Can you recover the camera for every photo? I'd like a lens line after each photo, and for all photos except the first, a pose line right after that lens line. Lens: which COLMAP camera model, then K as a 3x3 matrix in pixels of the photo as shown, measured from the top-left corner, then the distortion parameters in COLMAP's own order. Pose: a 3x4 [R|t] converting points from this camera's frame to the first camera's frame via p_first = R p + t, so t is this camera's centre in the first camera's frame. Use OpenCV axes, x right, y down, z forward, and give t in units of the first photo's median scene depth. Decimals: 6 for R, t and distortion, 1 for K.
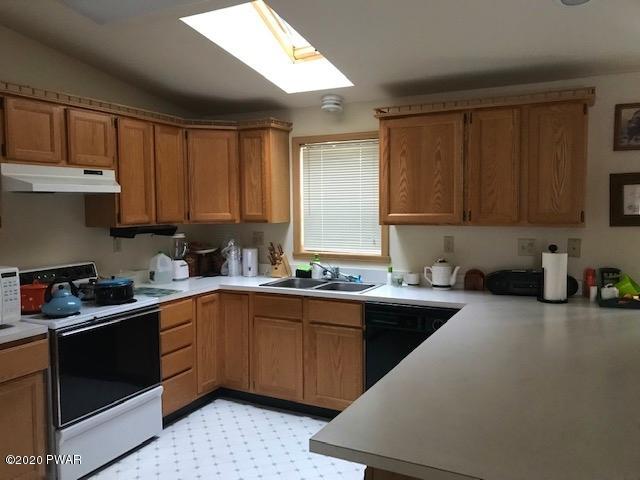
lens RADIAL K [[520.4, 0, 317.8], [0, 520.4, 232.0], [0, 0, 1]] dist [0.025088, -0.000523]
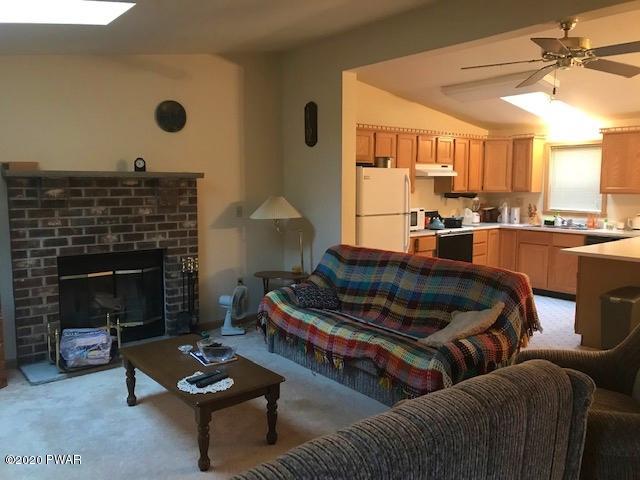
lens RADIAL K [[520.4, 0, 317.8], [0, 520.4, 232.0], [0, 0, 1]] dist [0.025088, -0.000523]
pose [[0.912212, 0.044799, -0.407262, -0.021597], [-0.027957, 0.998493, 0.047215, 0.054935], [0.408763, -0.031684, 0.912090, -0.951302]]
